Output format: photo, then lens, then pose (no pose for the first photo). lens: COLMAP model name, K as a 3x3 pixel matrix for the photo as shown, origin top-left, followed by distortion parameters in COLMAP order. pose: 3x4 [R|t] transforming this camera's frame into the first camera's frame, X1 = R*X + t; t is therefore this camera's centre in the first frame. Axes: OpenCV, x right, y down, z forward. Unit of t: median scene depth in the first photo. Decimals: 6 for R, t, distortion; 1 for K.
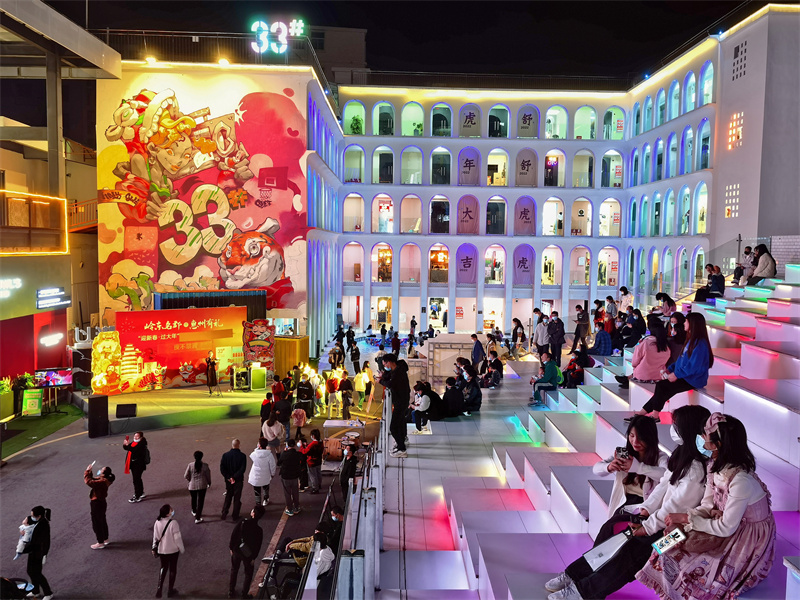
lens RADIAL K [[589.1, 0, 400.0], [0, 589.1, 300.0], [0, 0, 1]] dist [-0.004312, -0.002666]
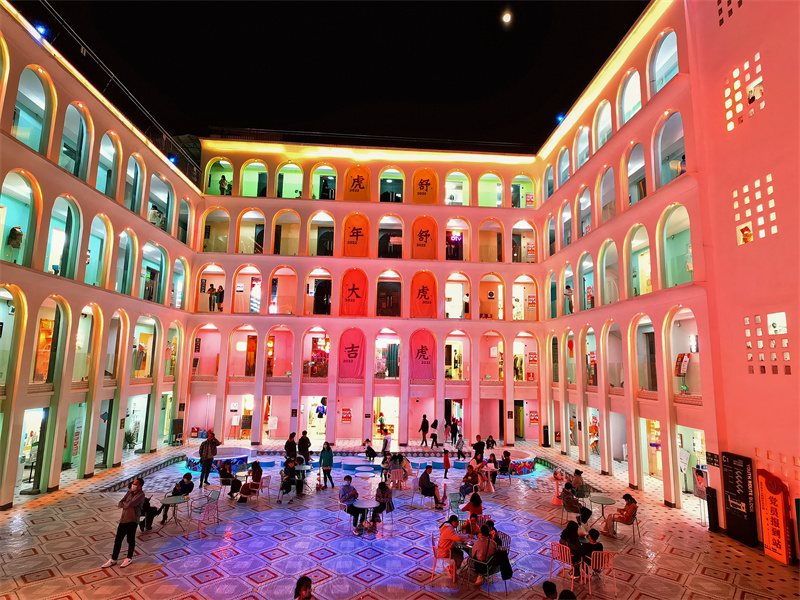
lens RADIAL K [[470.7, 0, 400.0], [0, 470.7, 300.0], [0, 0, 1]] dist [-0.002386, -0.000362]
pose [[0.995344, 0.017913, 0.094706, 0.116539], [0.002240, 0.978015, -0.208521, 0.000792], [-0.096359, 0.207762, 0.973422, 0.363857]]
